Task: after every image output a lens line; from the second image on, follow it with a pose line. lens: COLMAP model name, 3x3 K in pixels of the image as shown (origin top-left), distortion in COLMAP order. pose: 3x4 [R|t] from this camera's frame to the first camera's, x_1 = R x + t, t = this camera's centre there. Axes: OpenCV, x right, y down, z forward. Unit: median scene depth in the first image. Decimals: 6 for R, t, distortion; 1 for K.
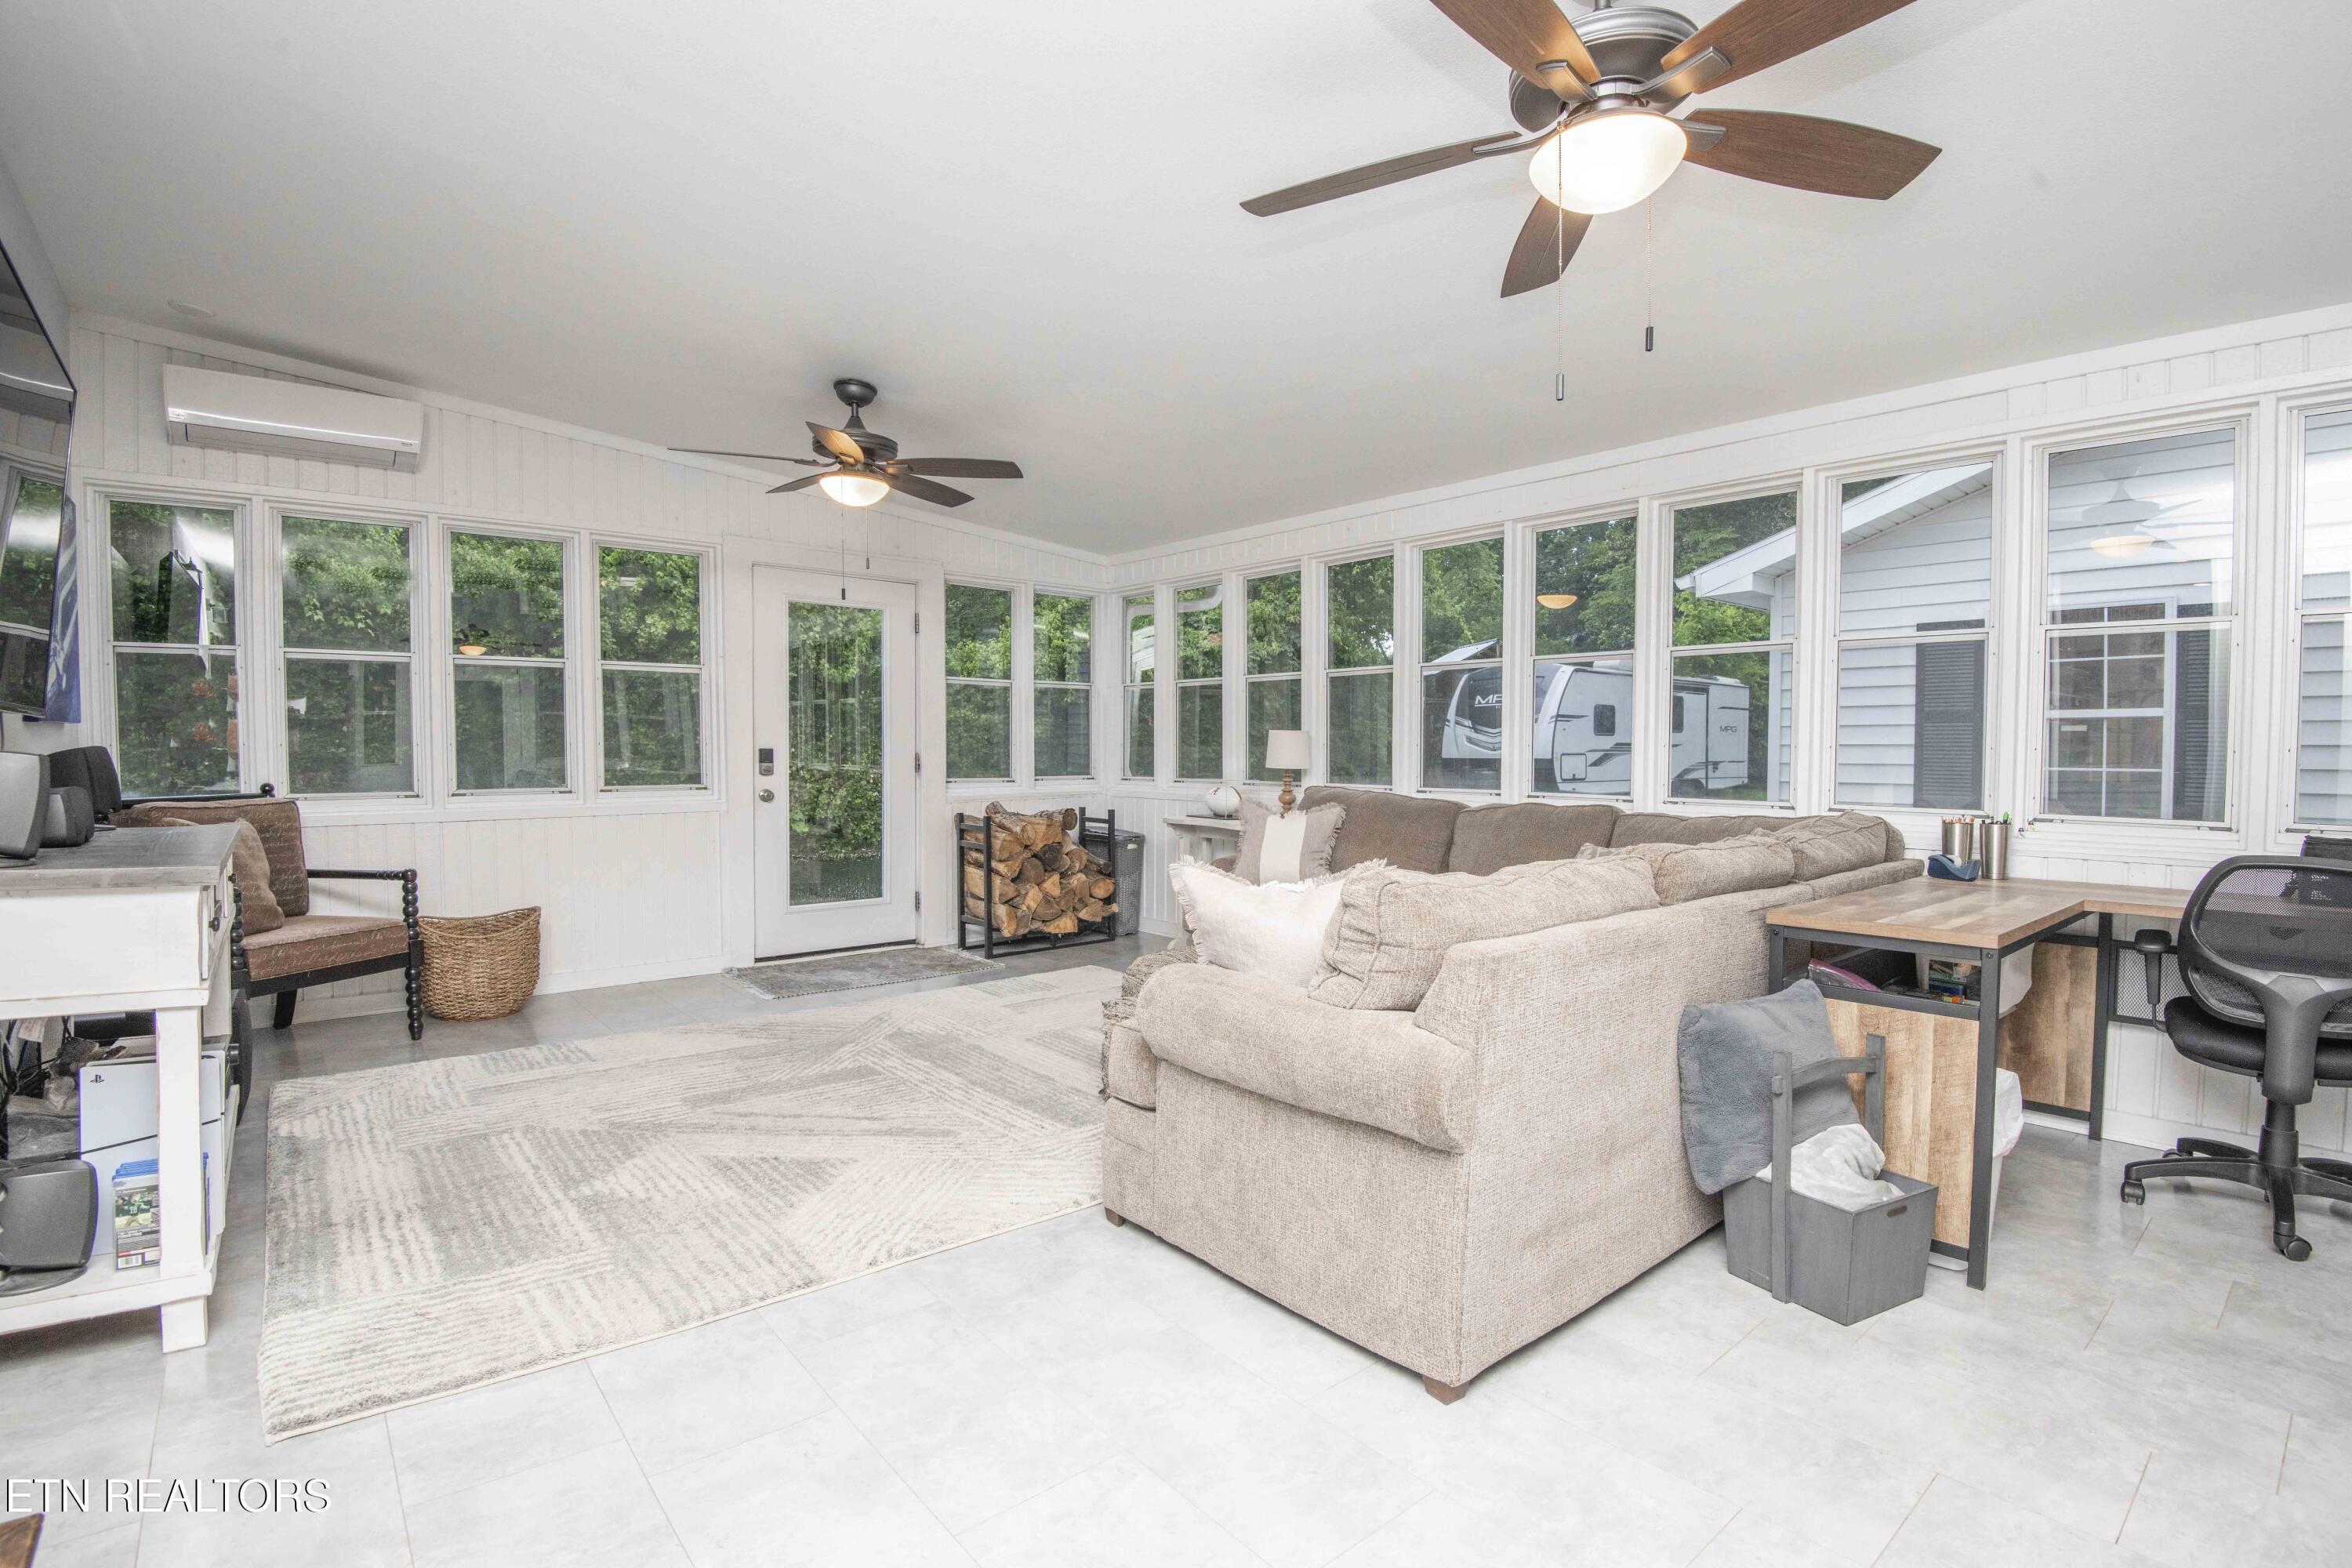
lens RADIAL K [[1087.3, 0, 1183.5], [0, 1087.3, 789.1], [0, 0, 1]] dist [-0.031257, -0.005846]
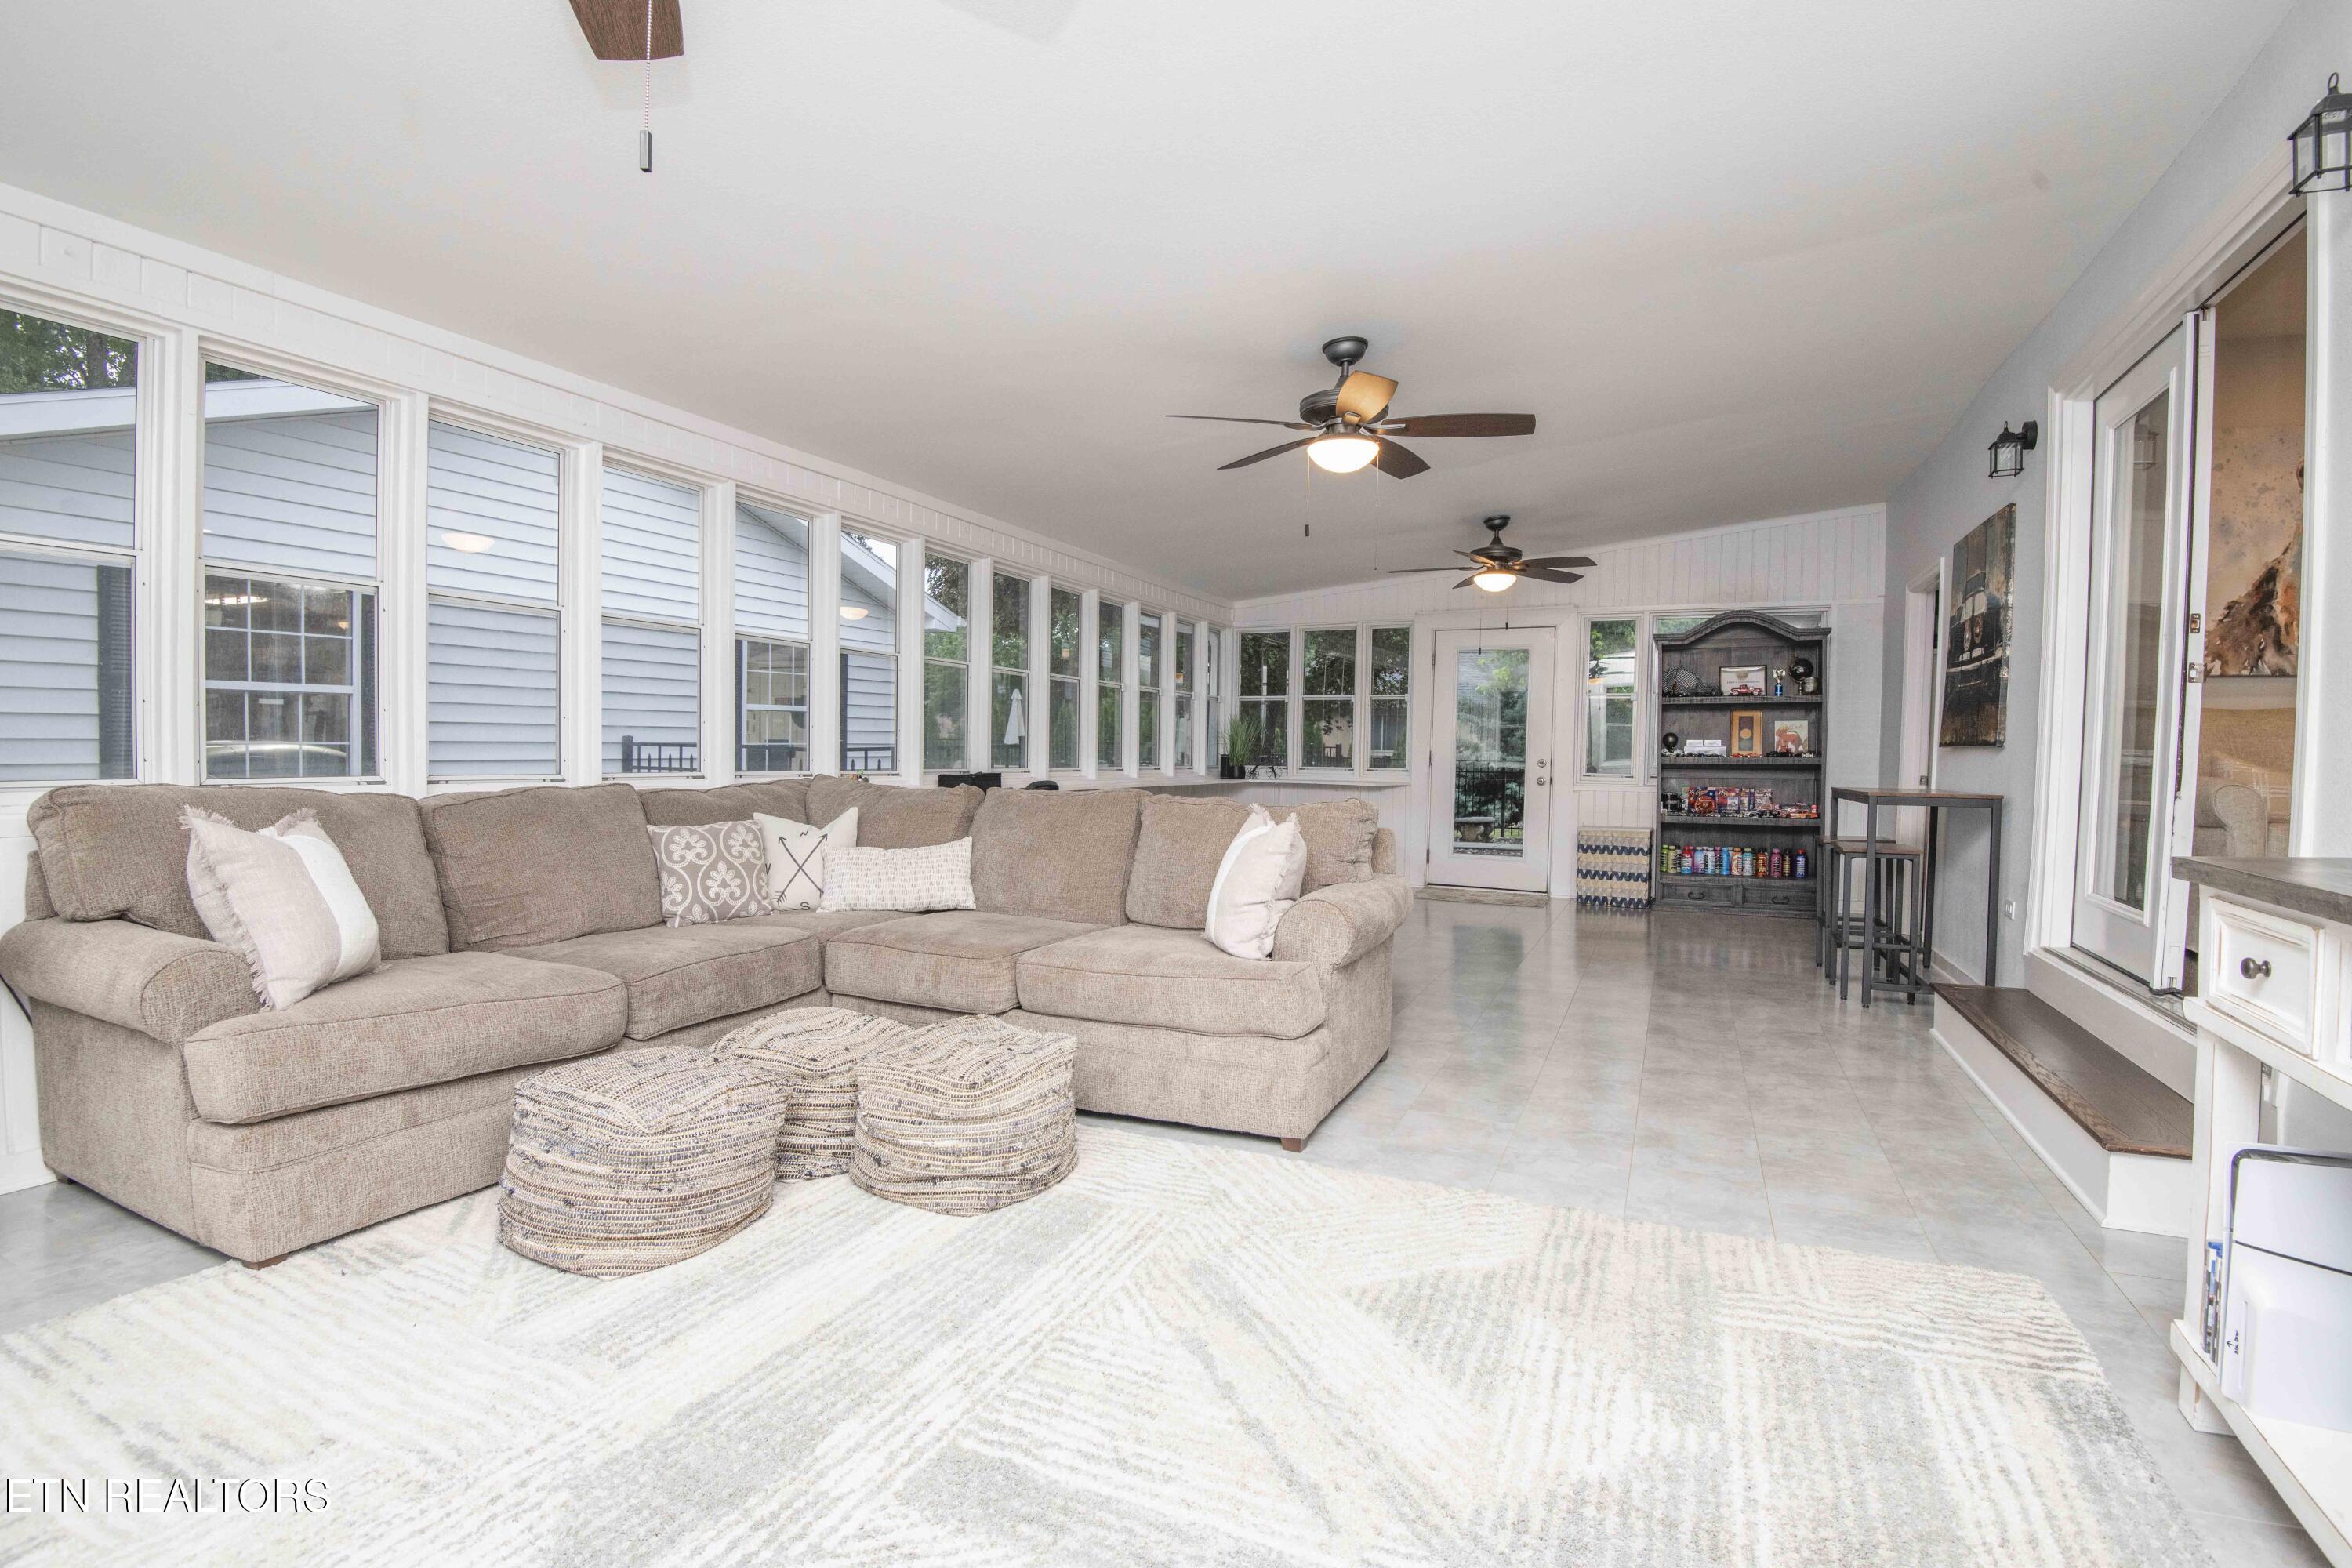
lens RADIAL K [[1087.3, 0, 1178.1], [0, 1087.3, 795.2], [0, 0, 1]] dist [-0.031257, -0.005846]
pose [[-0.426179, -0.046252, 0.903456, -0.672444], [0.013858, 0.998241, 0.057642, -0.024317], [-0.904533, 0.037086, -0.424788, 1.050905]]
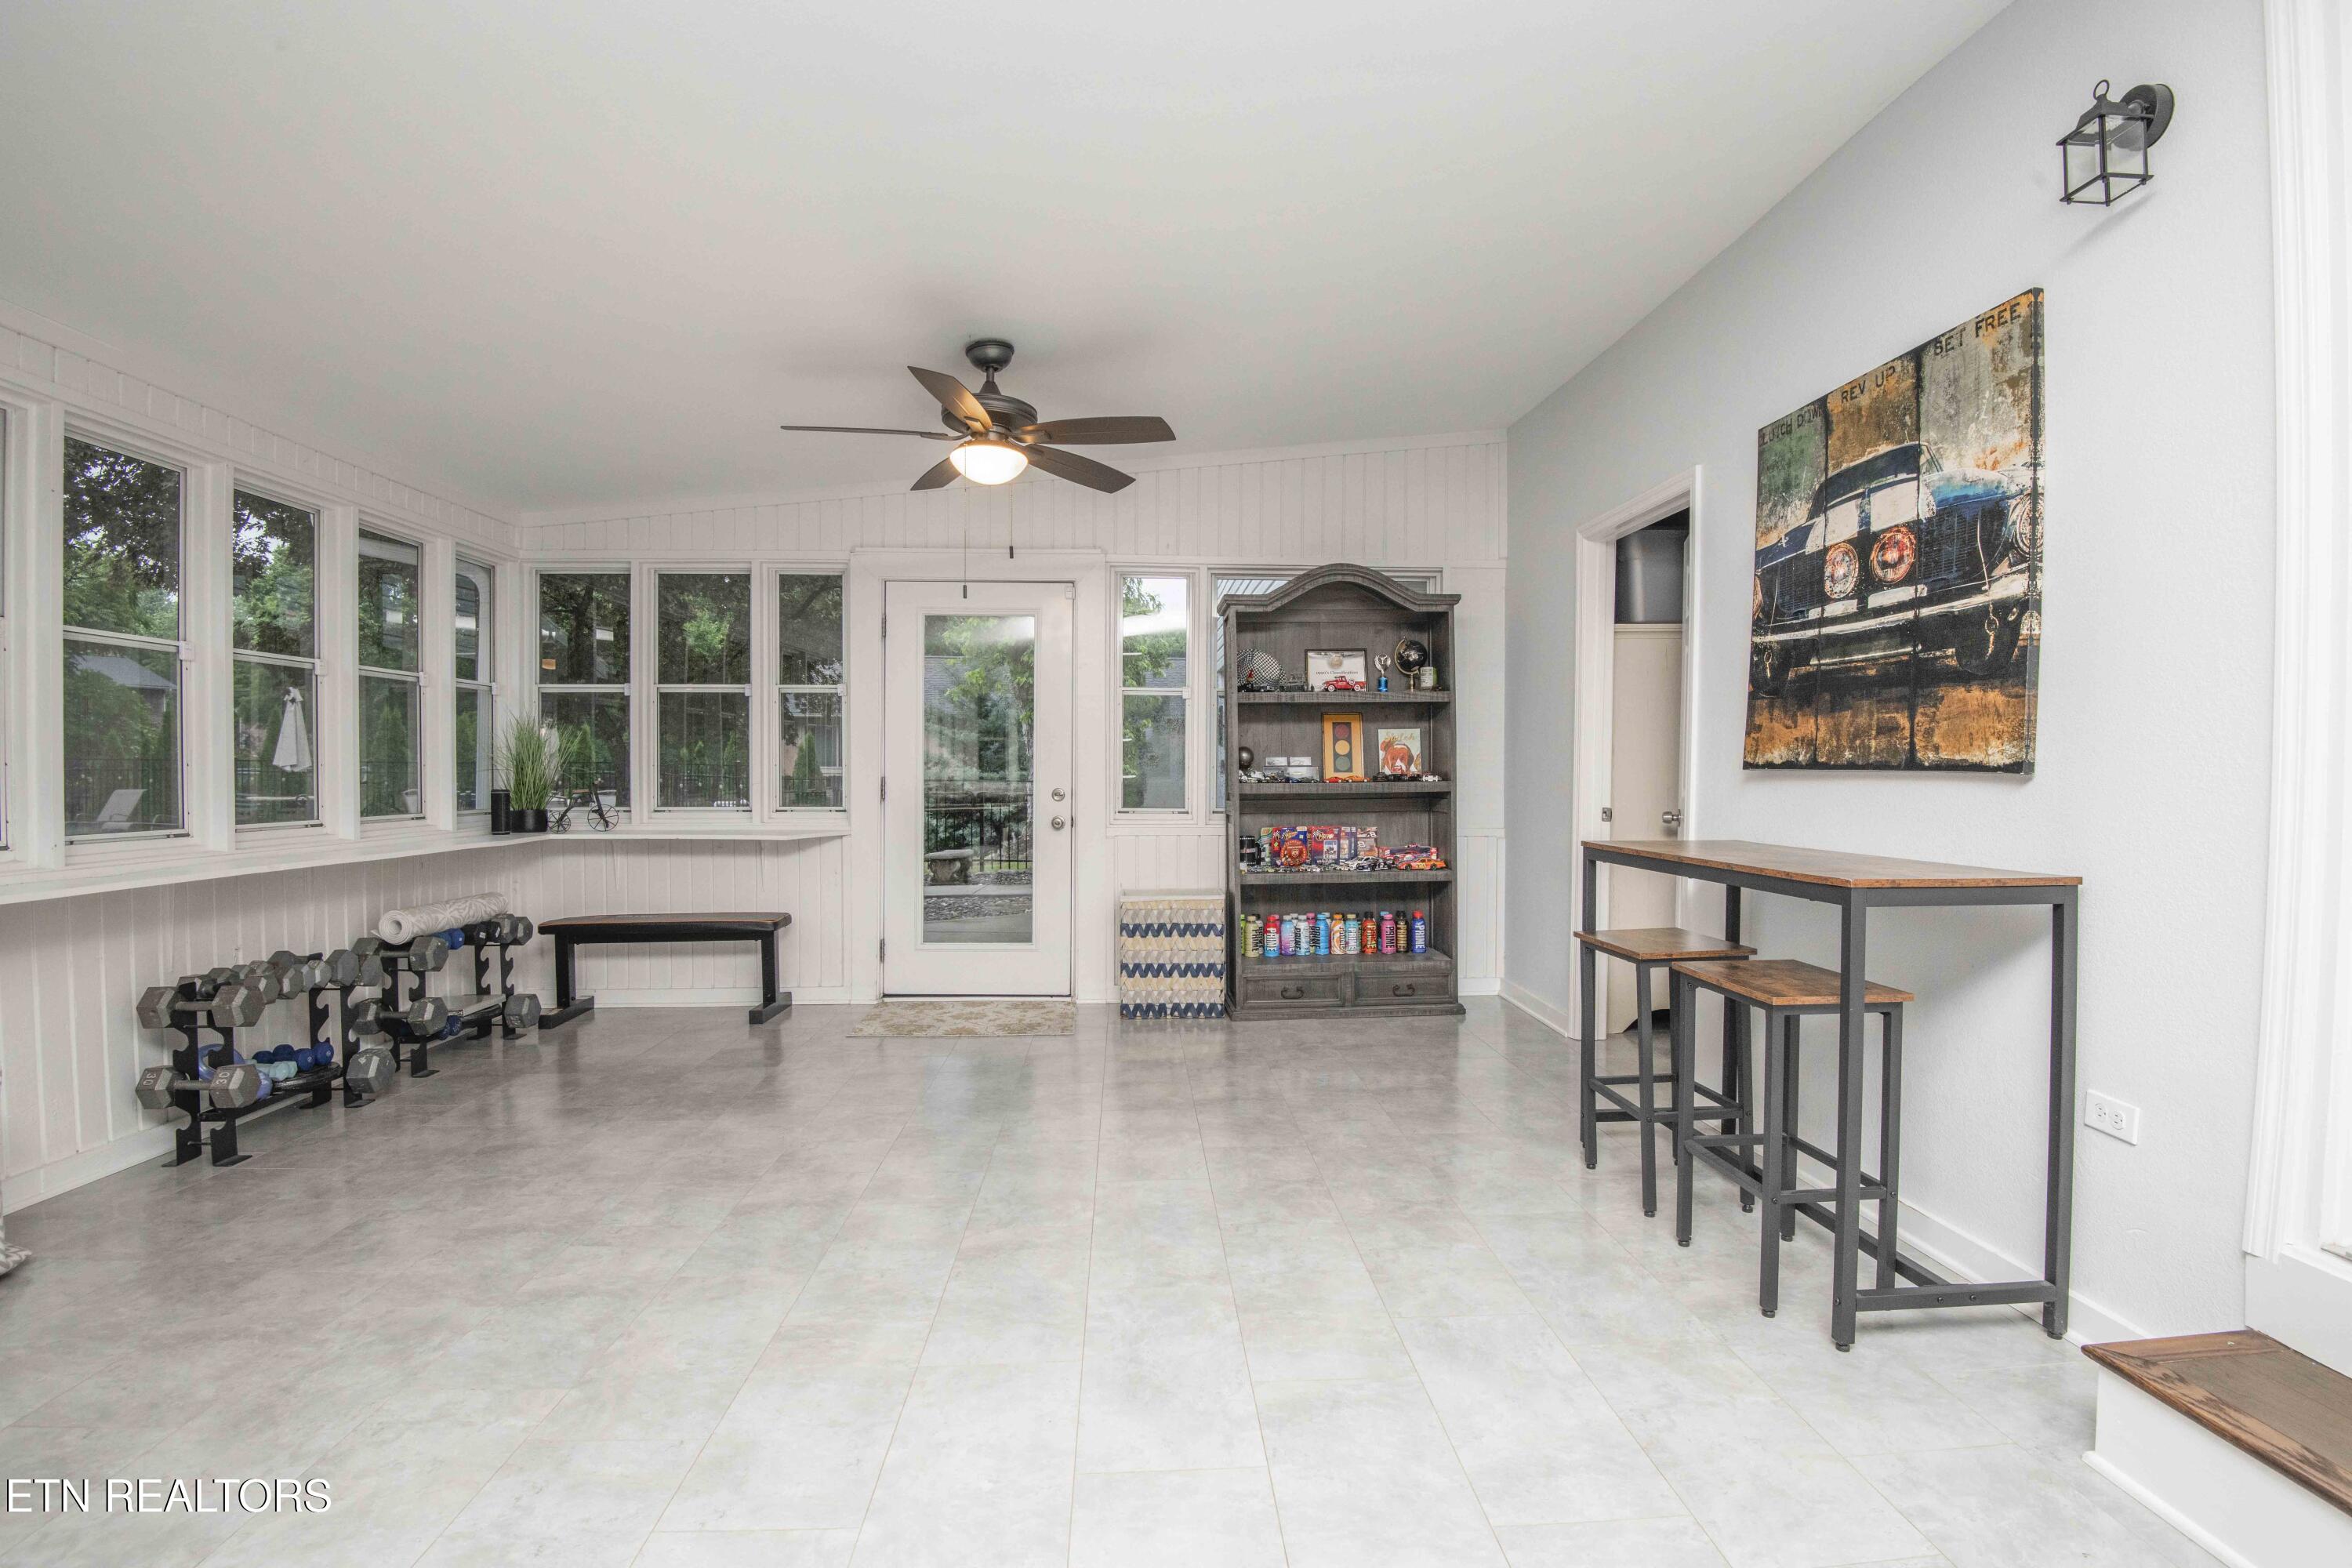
lens RADIAL K [[1087.3, 0, 1180.1], [0, 1087.3, 787.7], [0, 0, 1]] dist [-0.031257, -0.005846]
pose [[-0.796930, -0.015278, 0.603879, -0.412061], [0.014696, 0.998894, 0.044665, -0.023628], [-0.603893, 0.044470, -0.795824, 0.834791]]
